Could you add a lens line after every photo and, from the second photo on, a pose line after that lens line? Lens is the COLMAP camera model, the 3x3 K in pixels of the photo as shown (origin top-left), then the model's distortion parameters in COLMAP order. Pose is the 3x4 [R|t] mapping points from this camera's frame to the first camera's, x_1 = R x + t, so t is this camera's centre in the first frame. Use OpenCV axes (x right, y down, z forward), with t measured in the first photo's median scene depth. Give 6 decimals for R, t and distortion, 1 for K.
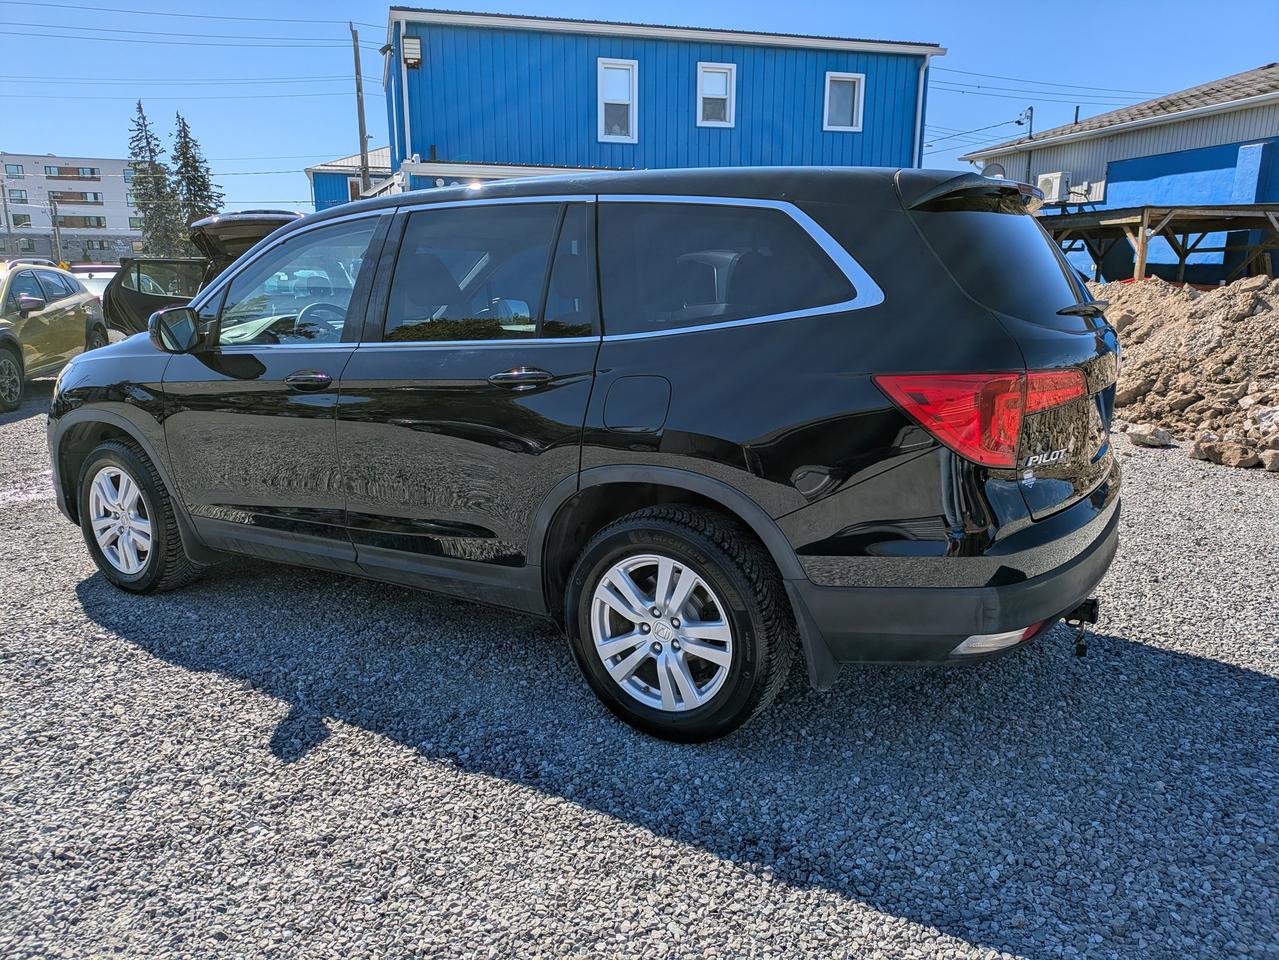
lens RADIAL K [[968.1, 0, 649.9], [0, 968.1, 485.8], [0, 0, 1]] dist [0.008763, 0.005681]
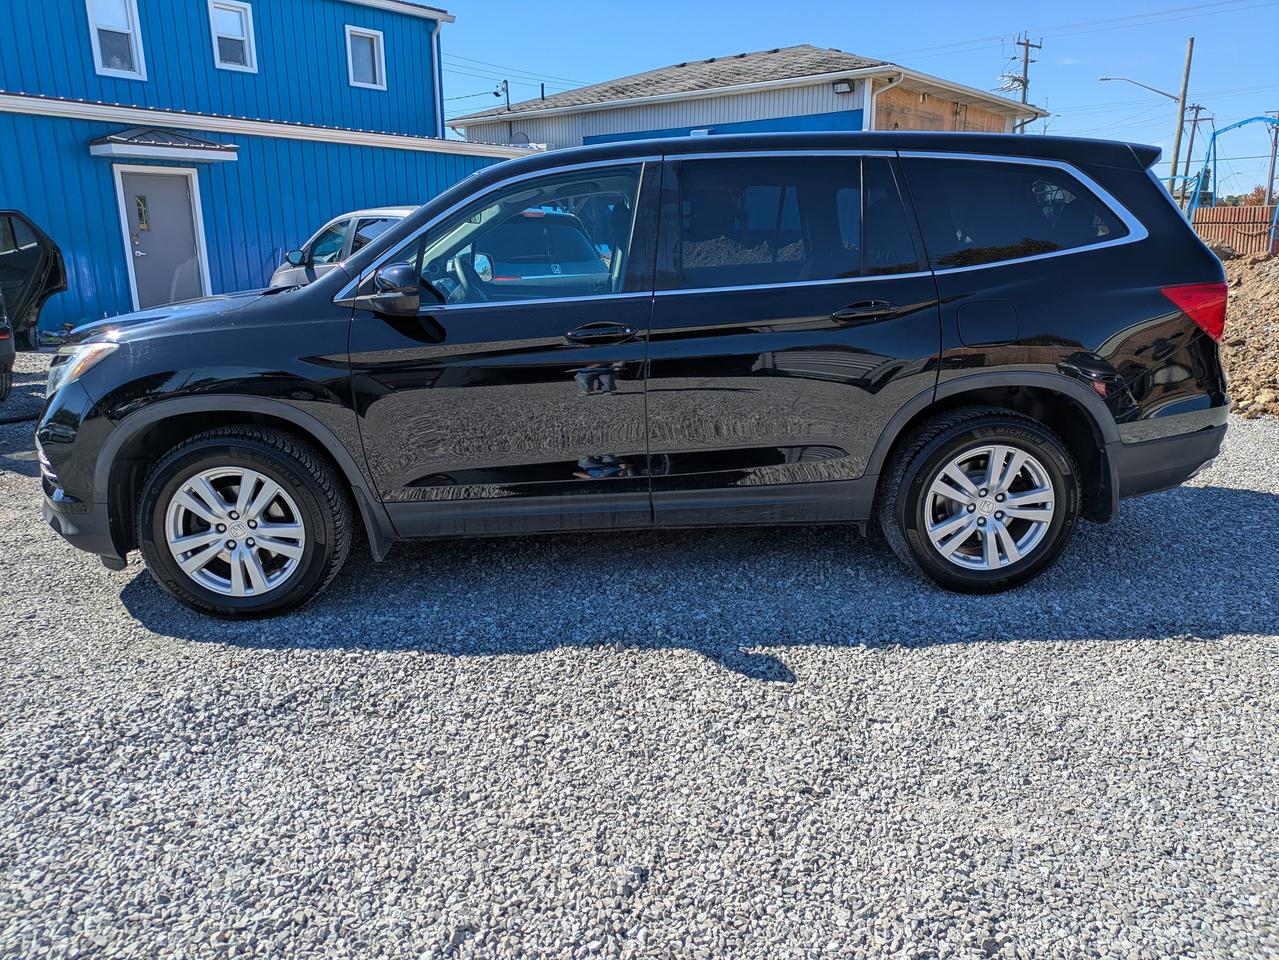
lens RADIAL K [[968.1, 0, 638.2], [0, 968.1, 484.4], [0, 0, 1]] dist [0.008763, 0.005681]
pose [[0.812201, -0.143787, 0.565380, -0.714298], [0.125366, 0.989526, 0.071561, -0.016755], [-0.569748, 0.012757, 0.821721, 0.151809]]
